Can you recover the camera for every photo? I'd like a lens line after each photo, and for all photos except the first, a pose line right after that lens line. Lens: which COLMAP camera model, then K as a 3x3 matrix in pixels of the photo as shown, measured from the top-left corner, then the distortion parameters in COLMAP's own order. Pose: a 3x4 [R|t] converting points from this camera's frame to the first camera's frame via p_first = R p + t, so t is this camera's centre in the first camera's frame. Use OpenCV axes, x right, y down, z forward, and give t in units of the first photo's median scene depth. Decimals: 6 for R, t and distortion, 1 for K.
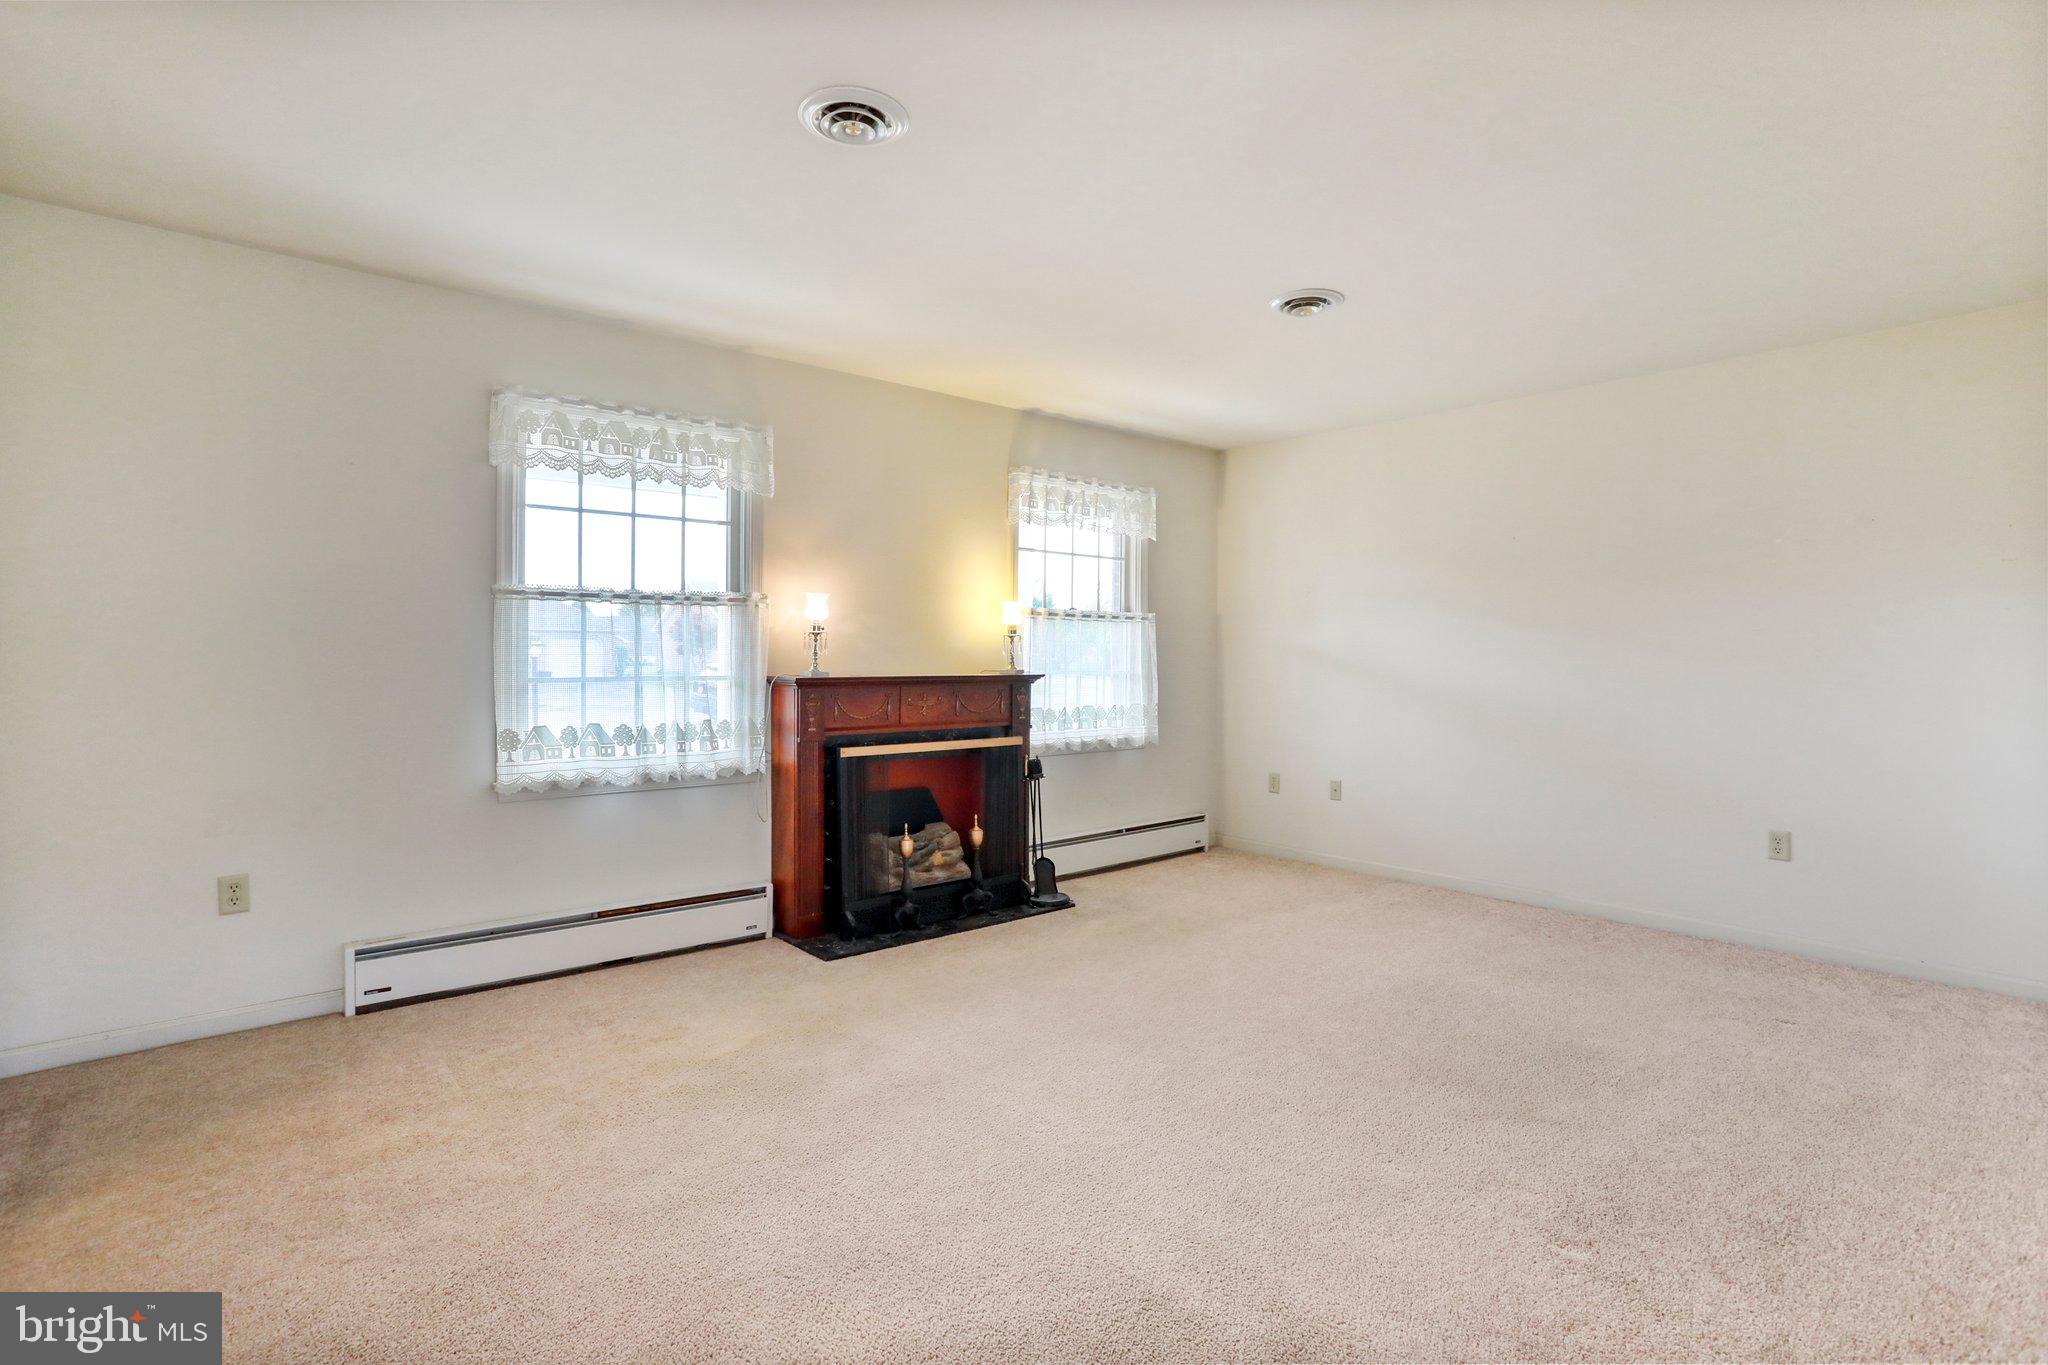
lens RADIAL K [[1020.3, 0, 1074.9], [0, 1020.3, 670.3], [0, 0, 1]] dist [-0.015421, 0.000500]
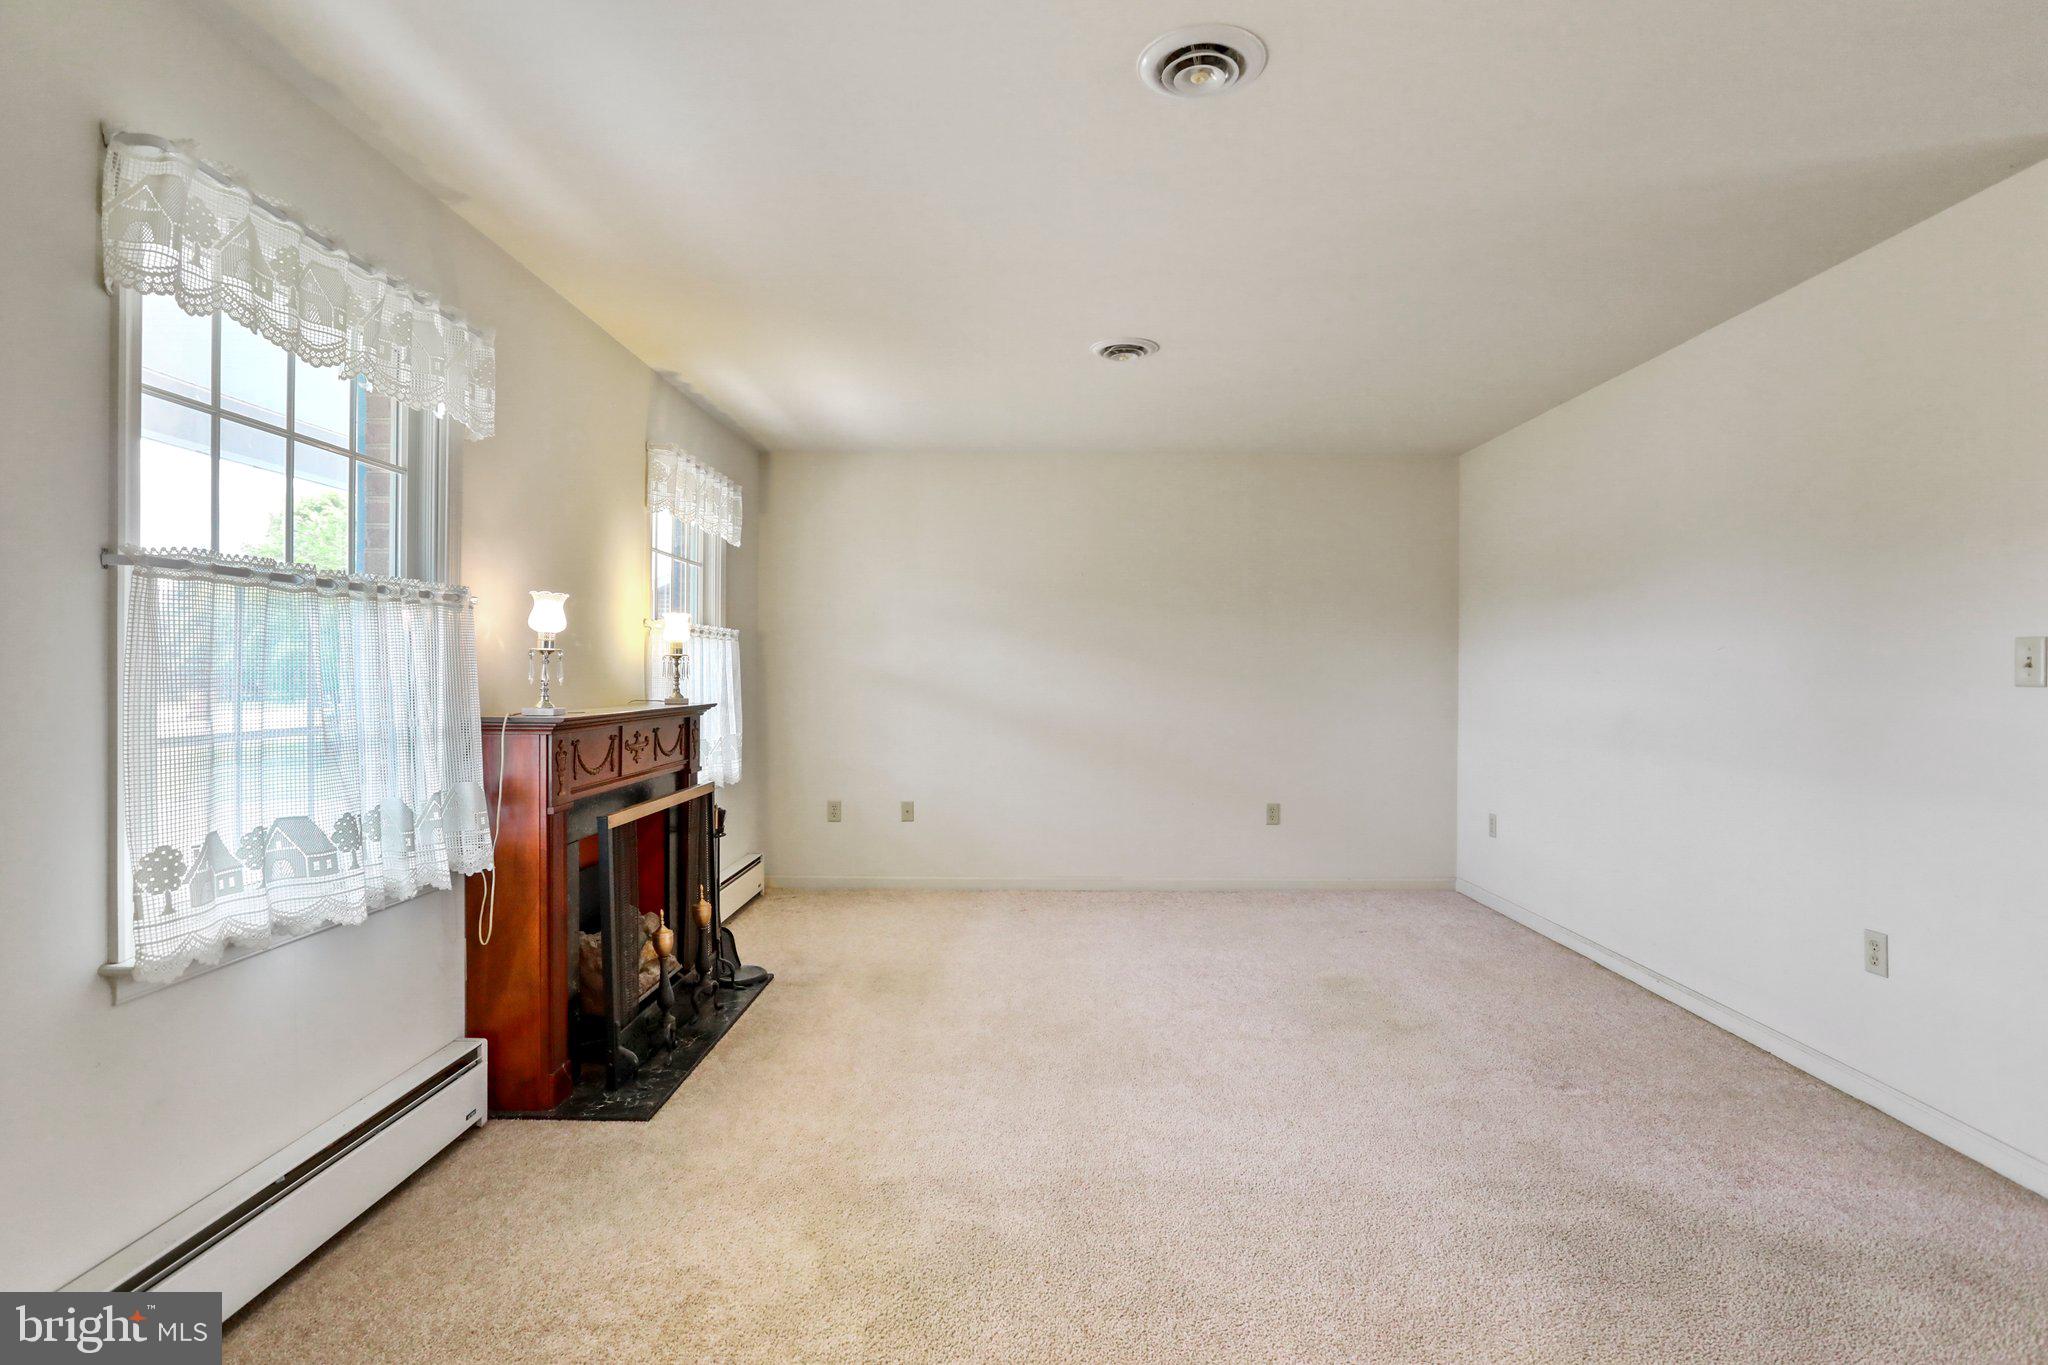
lens RADIAL K [[1024.7, 0, 1035.0], [0, 1024.7, 675.7], [0, 0, 1]] dist [-0.005262, 0.000945]
pose [[0.646893, -0.004011, 0.762570, -0.565020], [0.011328, 0.999926, -0.004350, -0.013683], [-0.762497, 0.011452, 0.646891, 0.315924]]
